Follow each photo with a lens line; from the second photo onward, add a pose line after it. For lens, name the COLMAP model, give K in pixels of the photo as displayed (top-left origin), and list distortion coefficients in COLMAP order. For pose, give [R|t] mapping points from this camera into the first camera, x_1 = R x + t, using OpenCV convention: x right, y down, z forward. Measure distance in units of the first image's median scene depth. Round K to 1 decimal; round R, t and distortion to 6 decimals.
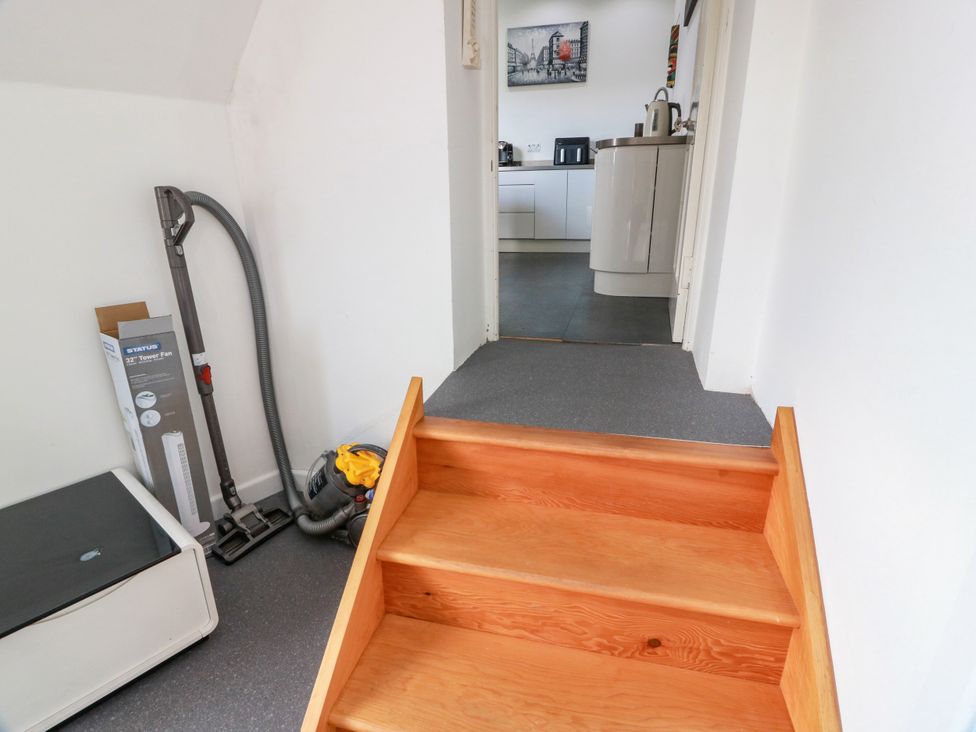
lens RADIAL K [[510.9, 0, 487.7], [0, 510.9, 370.0], [0, 0, 1]] dist [-0.007064, -0.008110]
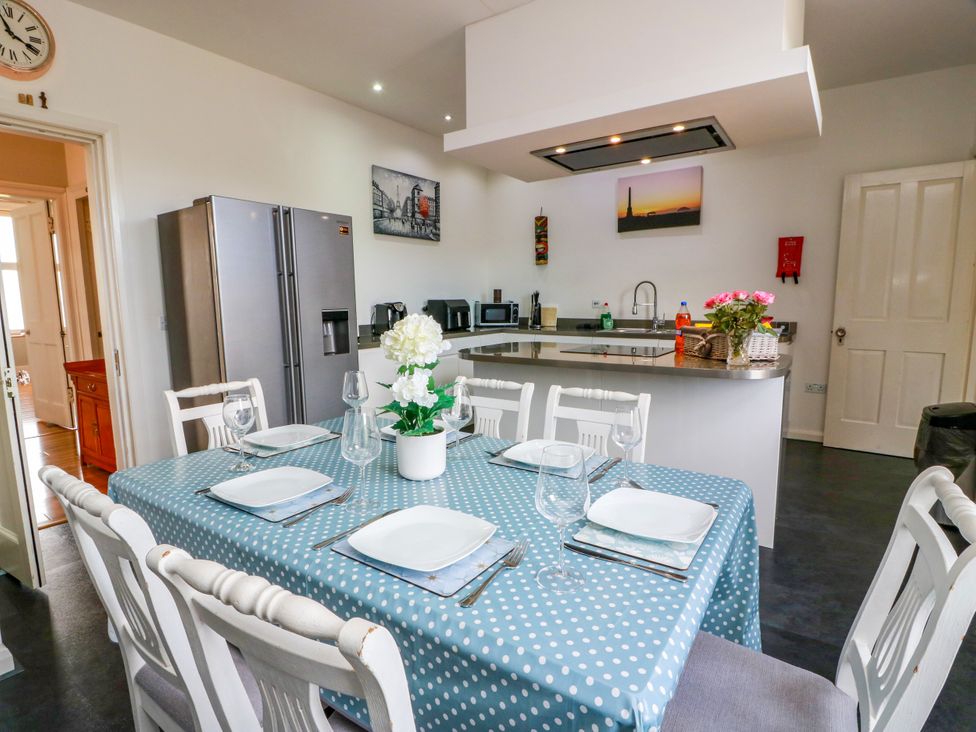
lens RADIAL K [[510.9, 0, 482.3], [0, 510.9, 370.3], [0, 0, 1]] dist [-0.007064, -0.008110]
pose [[0.359037, -0.125377, 0.924864, -0.667604], [0.302798, 0.952984, 0.011642, -0.331308], [-0.882840, 0.275867, 0.380120, 0.645116]]
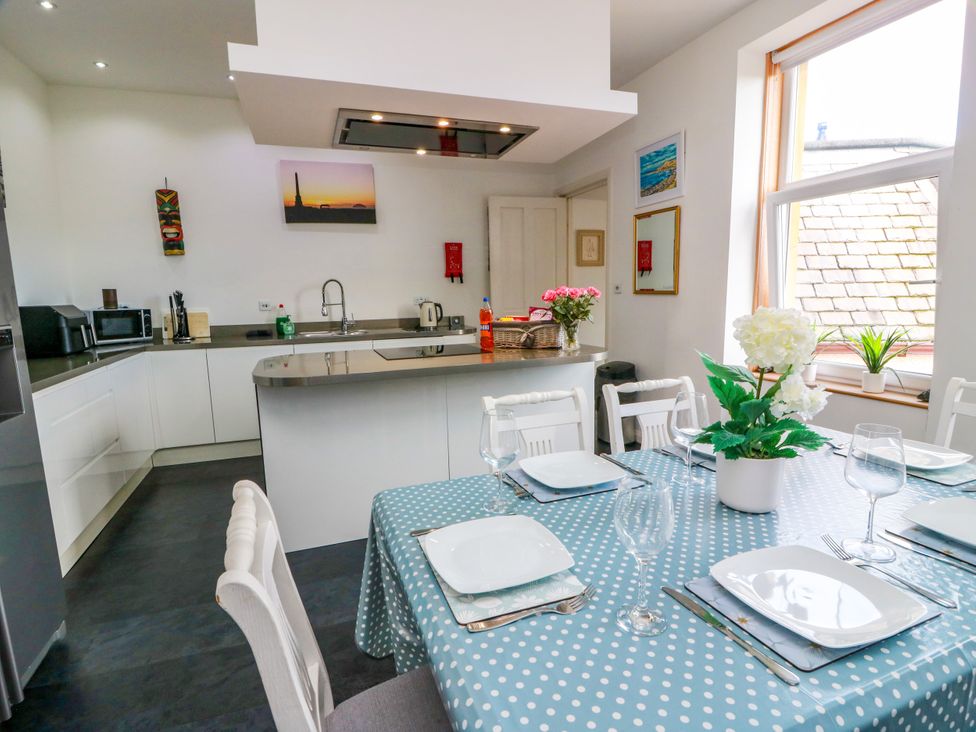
lens RADIAL K [[510.9, 0, 486.9], [0, 510.9, 356.3], [0, 0, 1]] dist [-0.007064, -0.008110]
pose [[-0.567070, -0.082872, 0.819490, -0.544895], [0.287394, 0.912490, 0.291148, -0.432097], [-0.771904, 0.400618, -0.493629, 0.935796]]
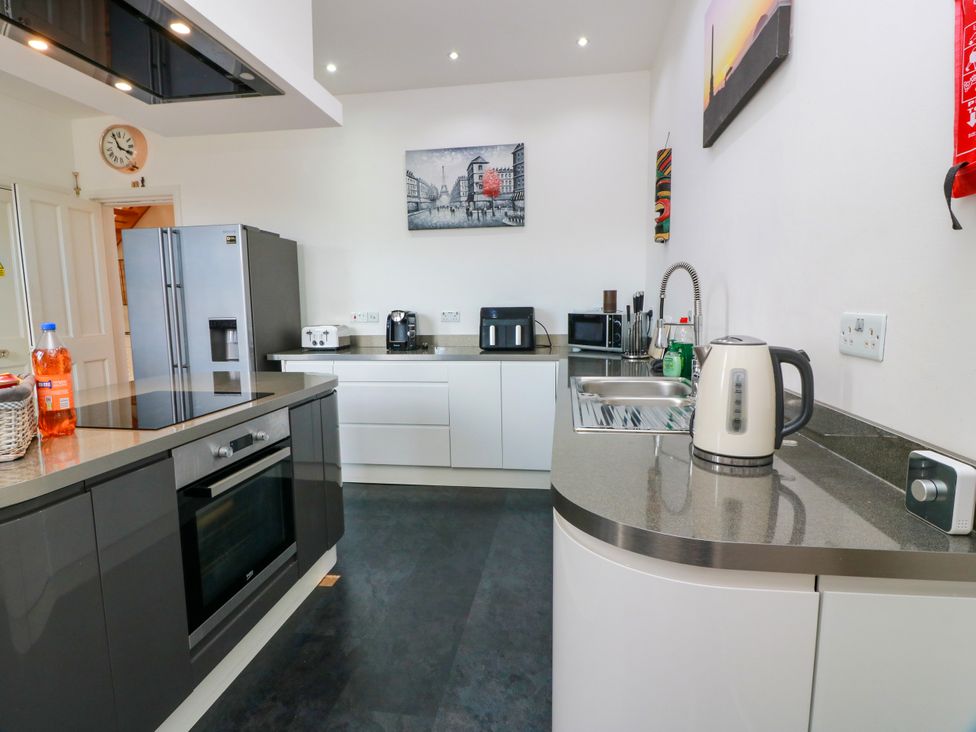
lens RADIAL K [[510.9, 0, 487.8], [0, 510.9, 370.7], [0, 0, 1]] dist [-0.007064, -0.008110]
pose [[0.995589, -0.012645, 0.092968, 0.081266], [0.030696, 0.980243, -0.195399, -0.253103], [-0.088661, 0.197391, 0.976307, 0.391898]]
